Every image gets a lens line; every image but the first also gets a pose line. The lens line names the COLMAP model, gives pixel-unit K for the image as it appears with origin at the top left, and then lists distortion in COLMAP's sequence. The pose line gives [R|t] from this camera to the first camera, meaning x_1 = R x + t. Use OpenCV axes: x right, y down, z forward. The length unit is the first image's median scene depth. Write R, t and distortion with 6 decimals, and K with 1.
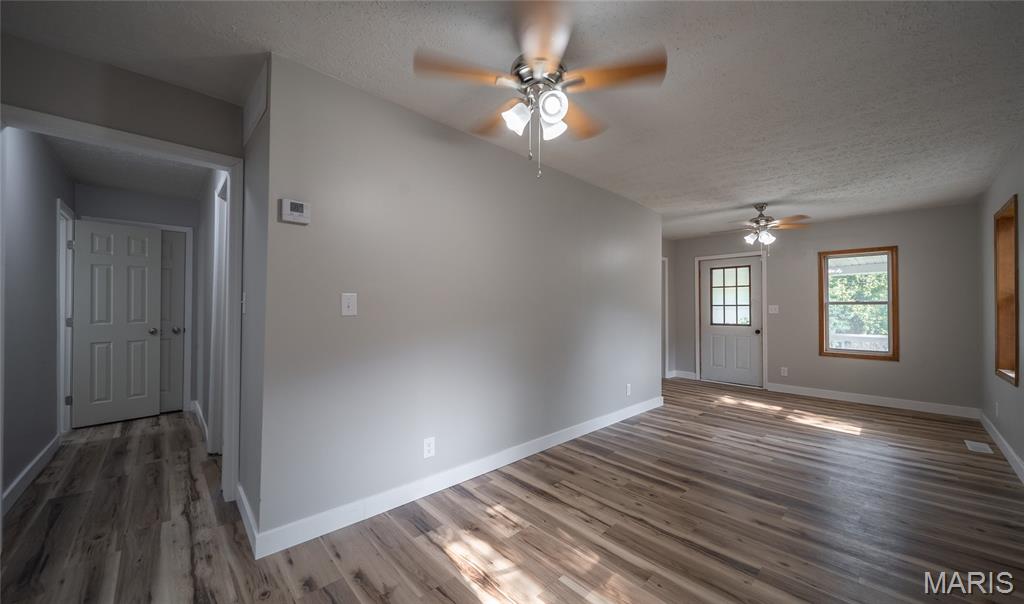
lens RADIAL K [[369.6, 0, 516.7], [0, 369.6, 303.0], [0, 0, 1]] dist [0.001237, 0.000115]
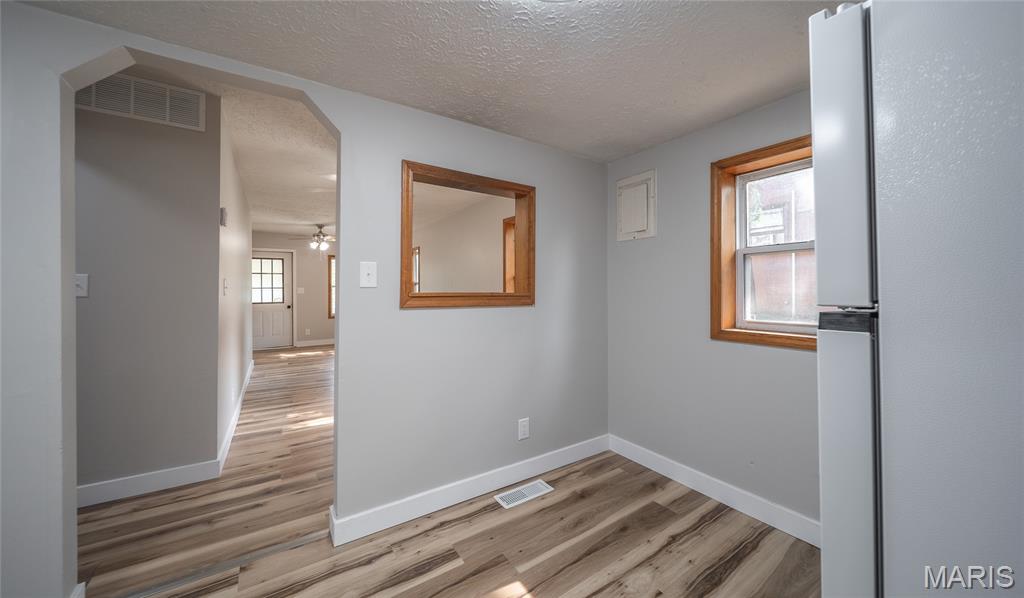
lens RADIAL K [[354.4, 0, 515.6], [0, 354.4, 292.8], [0, 0, 1]] dist [0.000445, 0.000011]
pose [[0.182120, -0.015967, 0.983147, -0.605824], [-0.004252, 0.999846, 0.017026, -0.001870], [-0.983267, -0.007281, 0.182024, -0.100763]]
